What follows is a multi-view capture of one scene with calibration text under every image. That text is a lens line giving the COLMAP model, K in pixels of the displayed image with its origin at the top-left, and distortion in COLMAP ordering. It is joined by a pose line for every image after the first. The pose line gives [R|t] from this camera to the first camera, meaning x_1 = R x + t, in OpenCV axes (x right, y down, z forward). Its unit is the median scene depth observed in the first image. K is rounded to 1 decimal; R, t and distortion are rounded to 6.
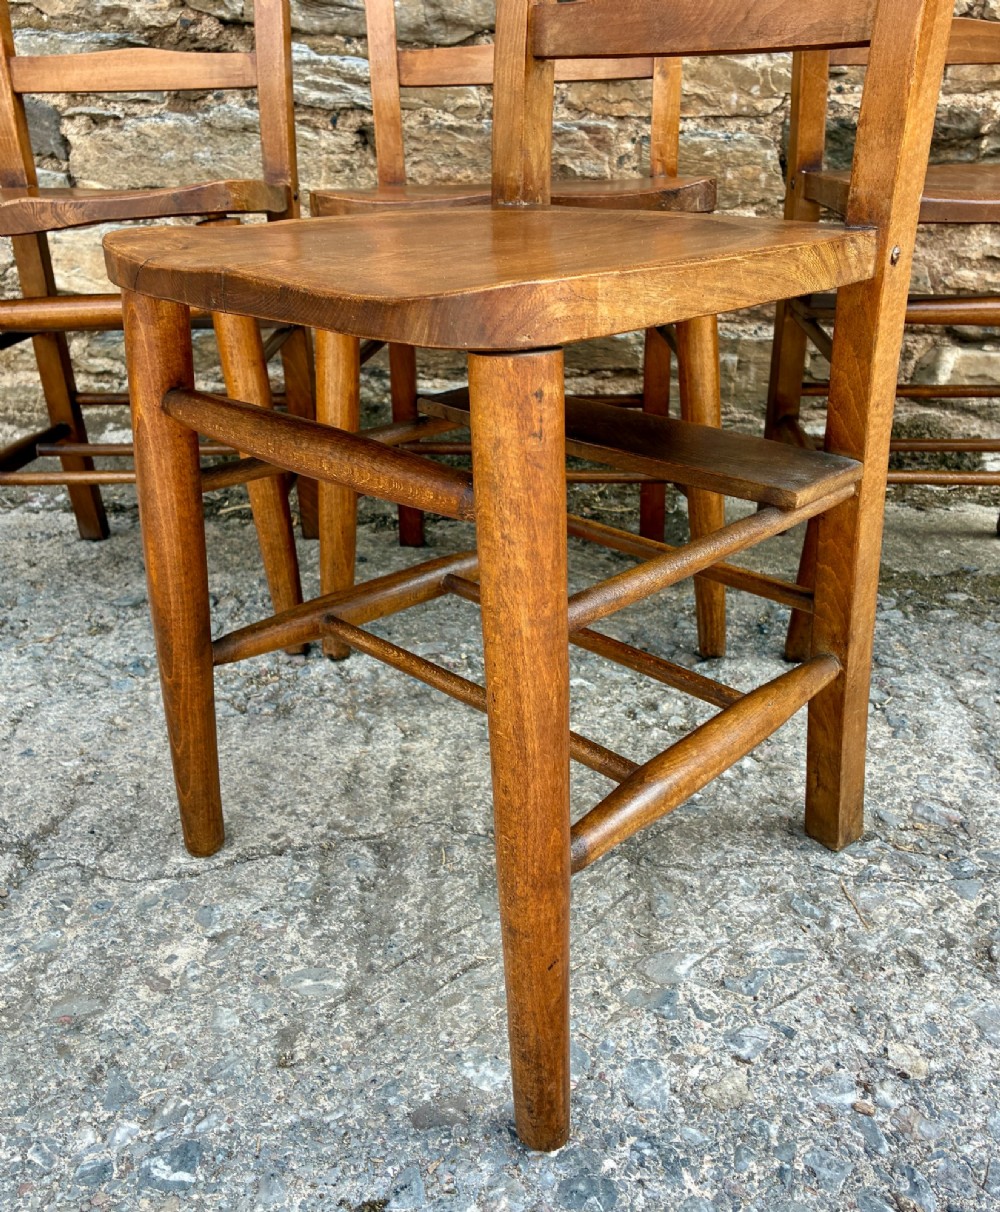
lens RADIAL K [[1161.6, 0, 496.1], [0, 1161.6, 545.7], [0, 0, 1]] dist [0.019415, -0.005654]
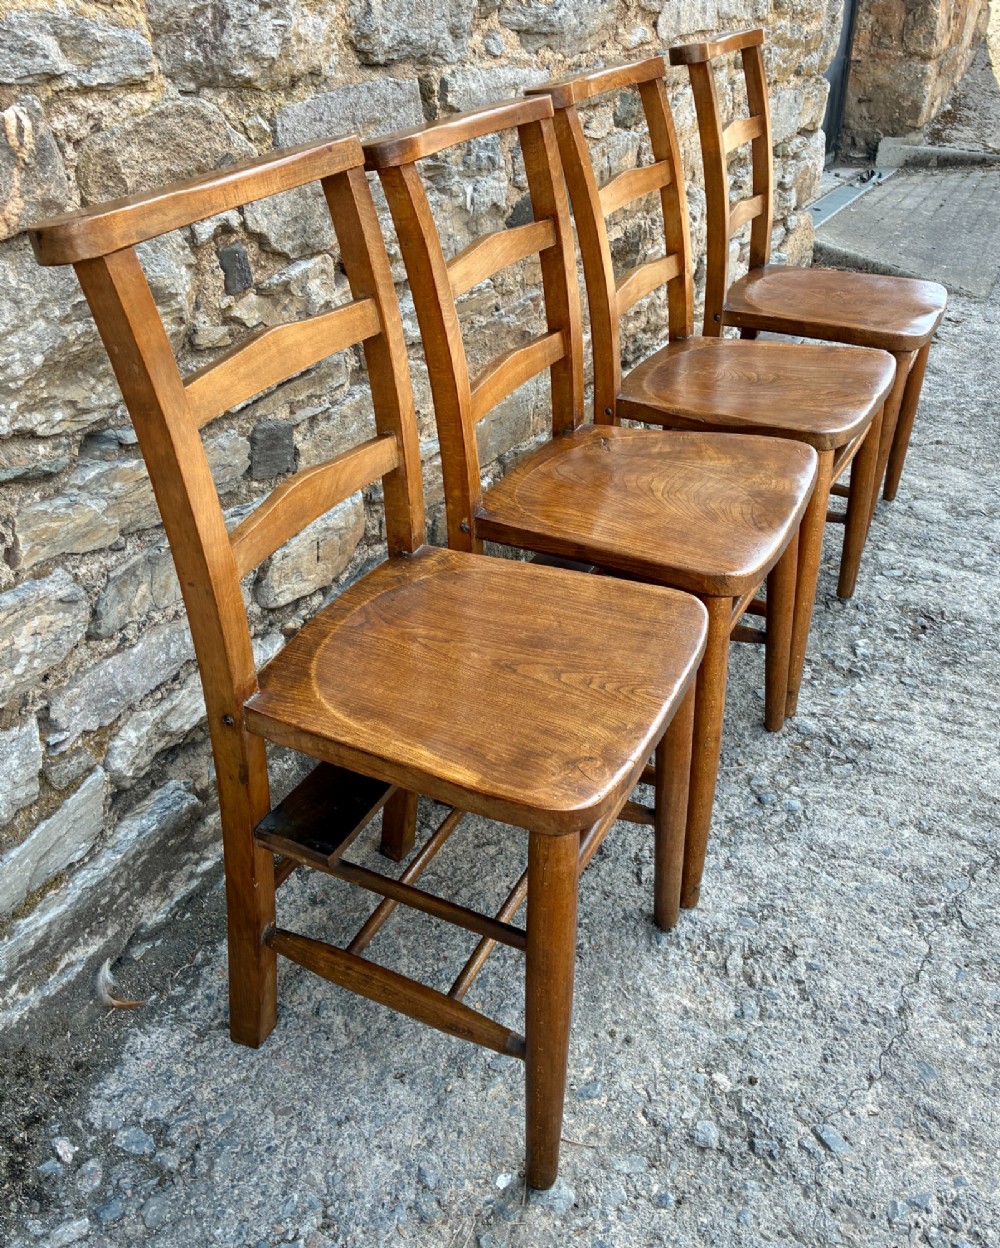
lens RADIAL K [[1227.3, 0, 542.8], [0, 1227.3, 525.1], [0, 0, 1]] dist [-0.001554, 0.046141]
pose [[0.372922, -0.401312, 0.836587, -1.993493], [0.305540, 0.904455, 0.297669, -0.927286], [-0.876113, 0.144604, 0.459908, 0.714465]]
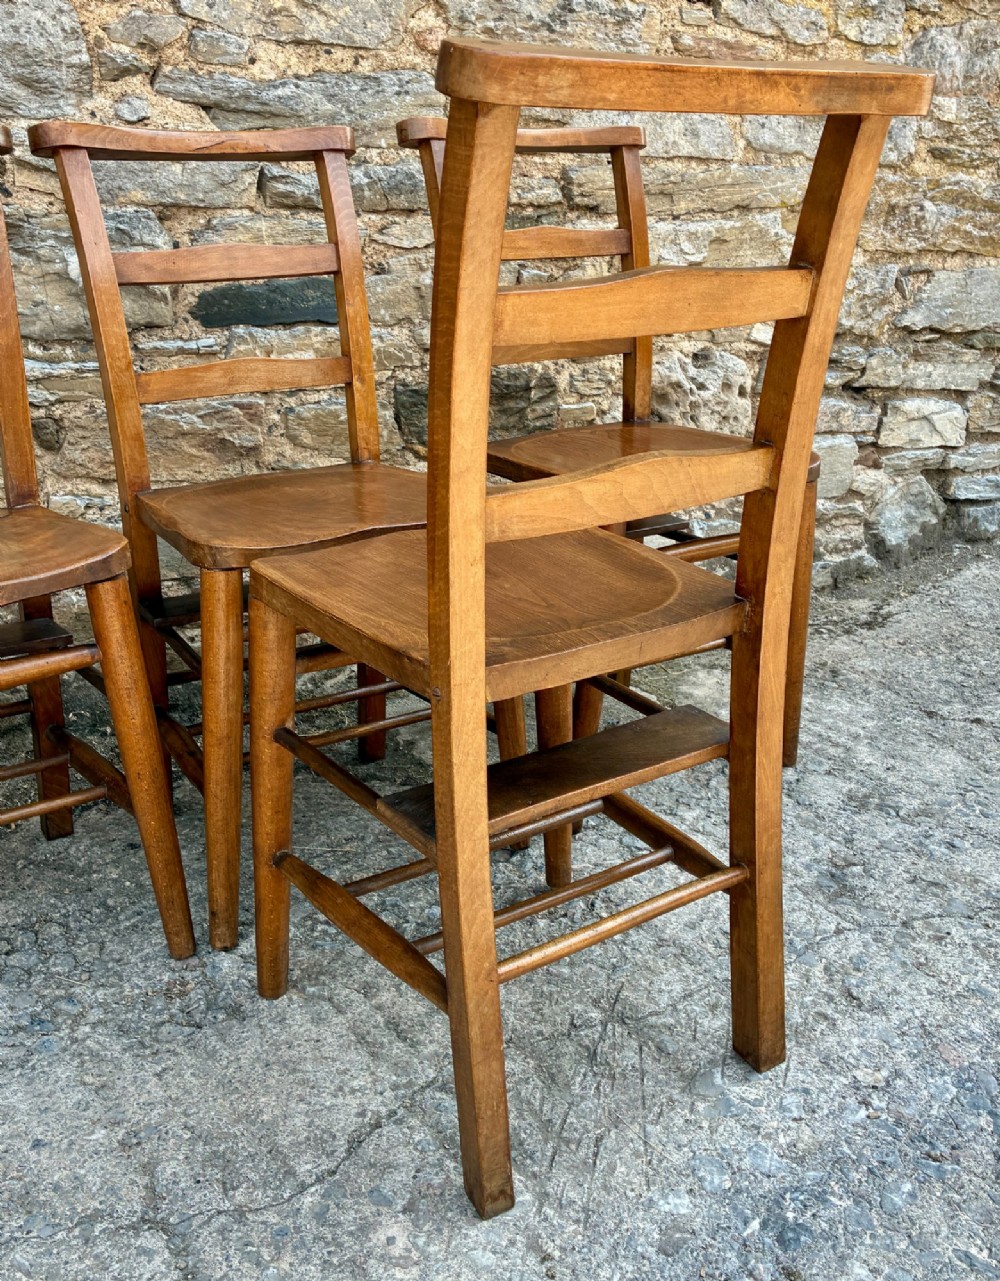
lens RADIAL K [[1257.3, 0, 495.9], [0, 1257.3, 537.5], [0, 0, 1]] dist [0.013605, 0.013881]
pose [[0.820615, -0.142910, 0.553324, -0.709444], [0.198863, 0.979125, -0.042043, -0.237298], [-0.535765, 0.144537, 0.831904, -0.198788]]
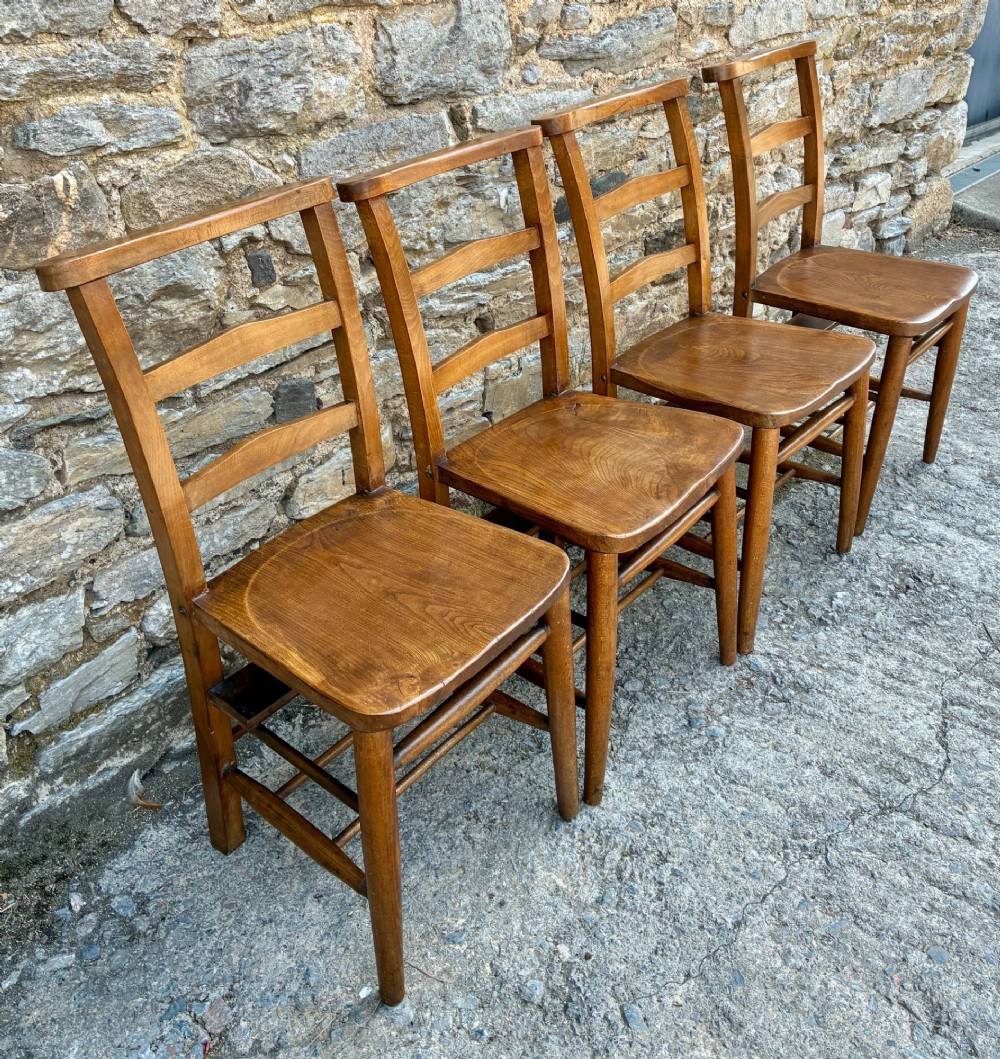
lens RADIAL K [[1104.0, 0, 496.4], [0, 1104.0, 398.7], [0, 0, 1]] dist [-0.001416, 0.044764]
pose [[0.608710, -0.351492, 0.711284, -1.872336], [0.301602, 0.931721, 0.202316, -0.928449], [-0.733831, 0.091373, 0.673159, 0.209884]]
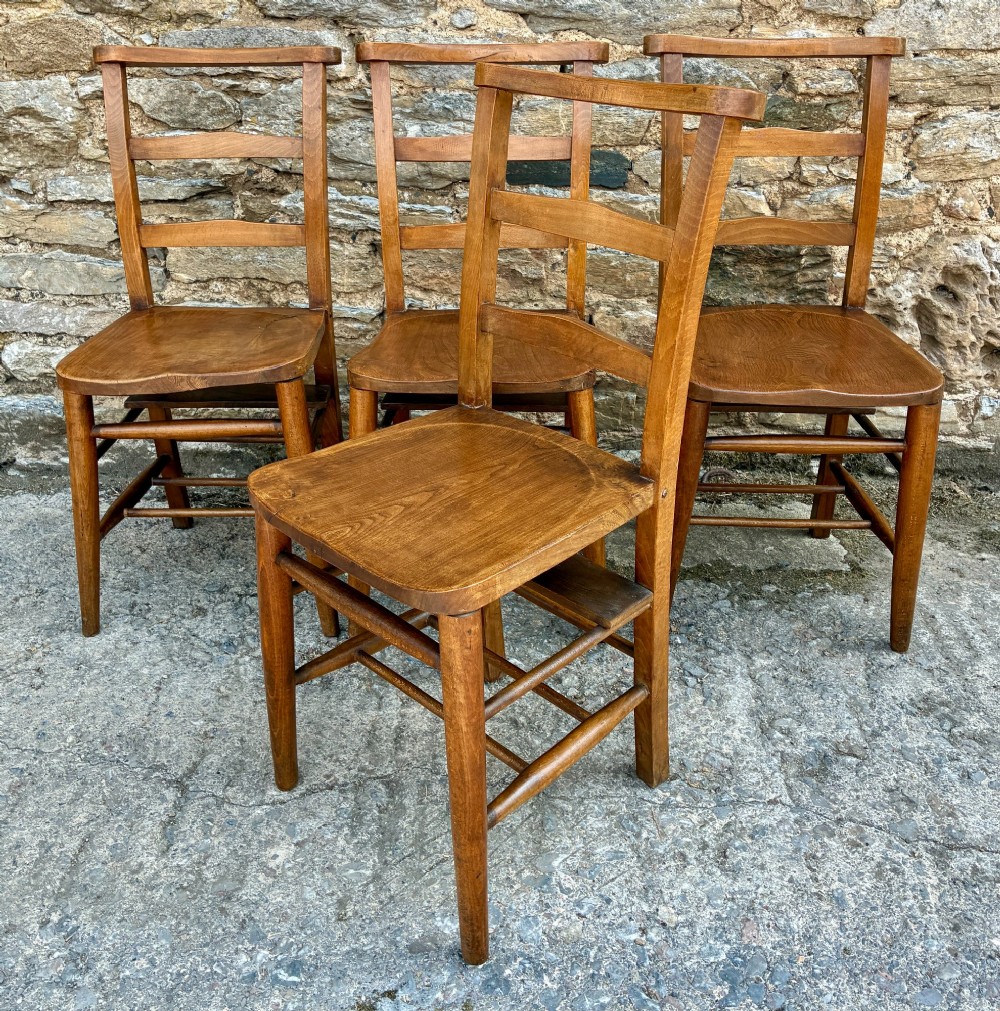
lens RADIAL K [[1106.0, 0, 498.4], [0, 1106.0, 375.9], [0, 0, 1]] dist [0.004359, 0.040244]
pose [[0.999849, 0.006054, 0.016295, 0.031198], [-0.006153, 0.999963, 0.006051, -0.359032], [-0.016258, -0.006150, 0.999849, -0.640809]]
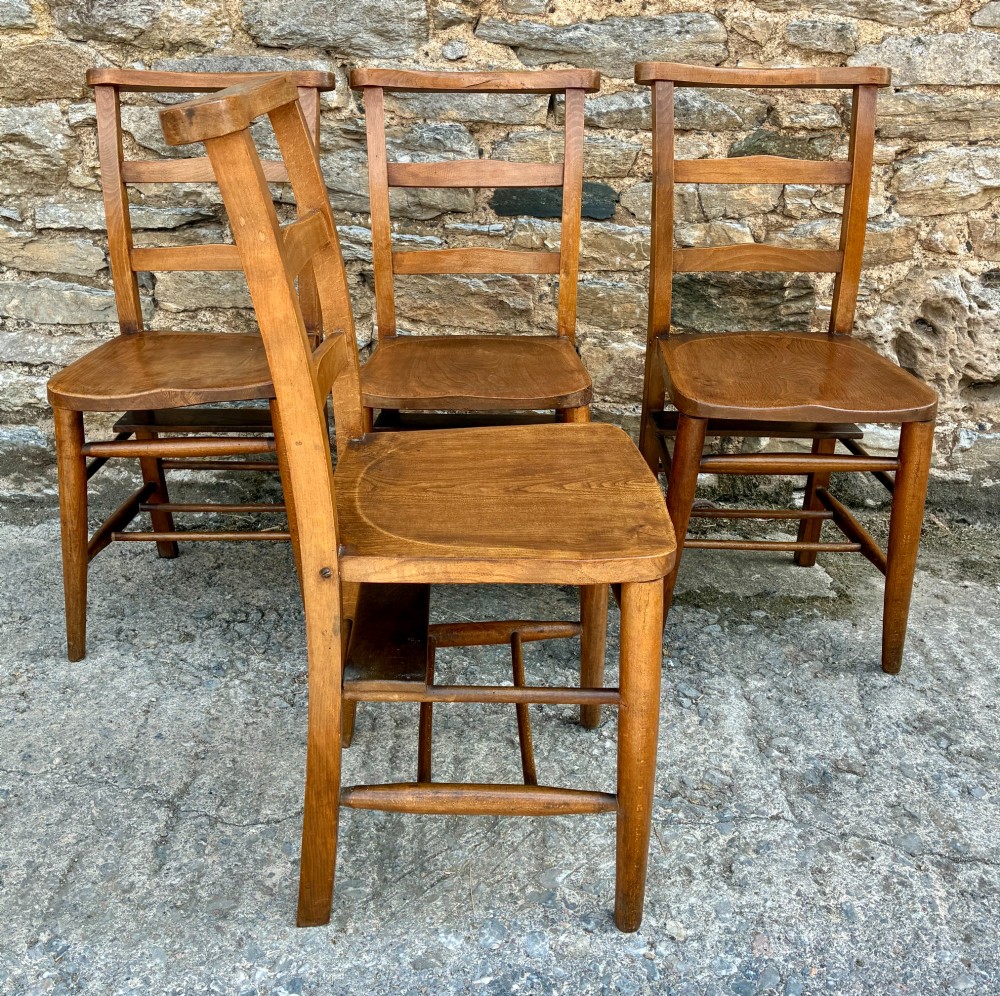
lens RADIAL K [[1074.3, 0, 488.3], [0, 1074.3, 411.1], [0, 0, 1]] dist [0.010143, 0.023694]
pose [[0.999061, 0.010003, 0.042146, -0.024025], [-0.008965, 0.999653, -0.024758, -0.274335], [-0.042379, 0.024357, 0.998805, -0.583699]]
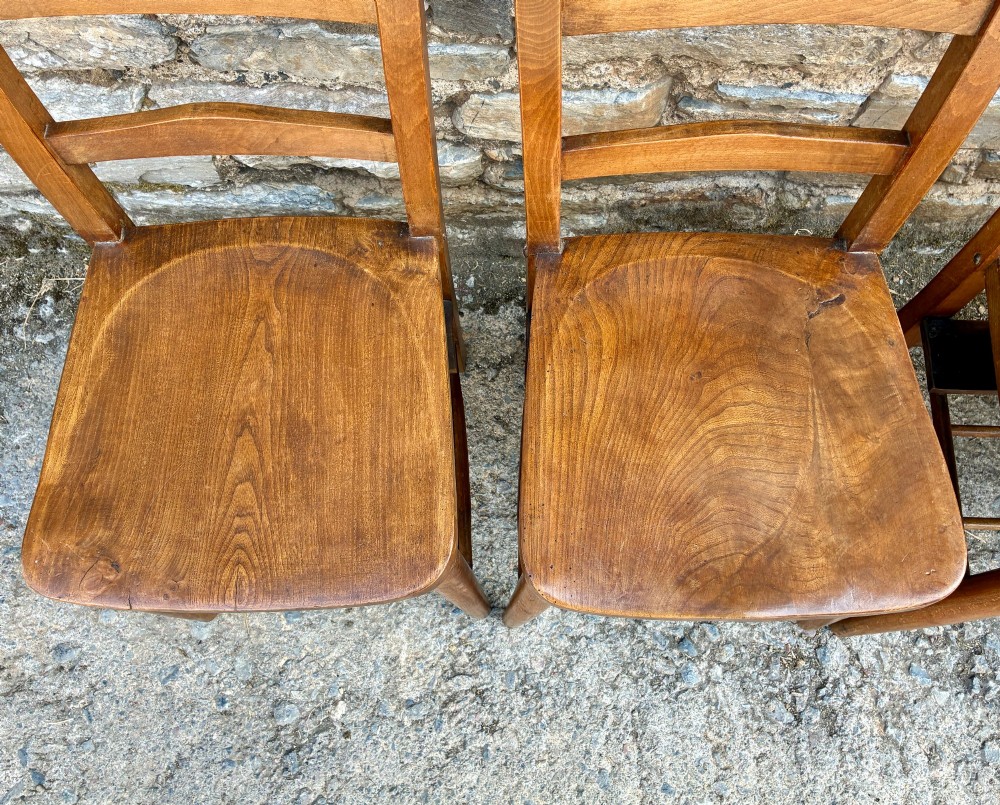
lens RADIAL K [[861.8, 0, 504.1], [0, 861.8, 387.3], [0, 0, 1]] dist [0.024587, -0.015844]
pose [[0.998718, -0.041113, 0.029522, -0.718499], [0.004119, 0.647348, 0.762184, -1.102591], [-0.050447, -0.761085, 0.646687, 0.825399]]
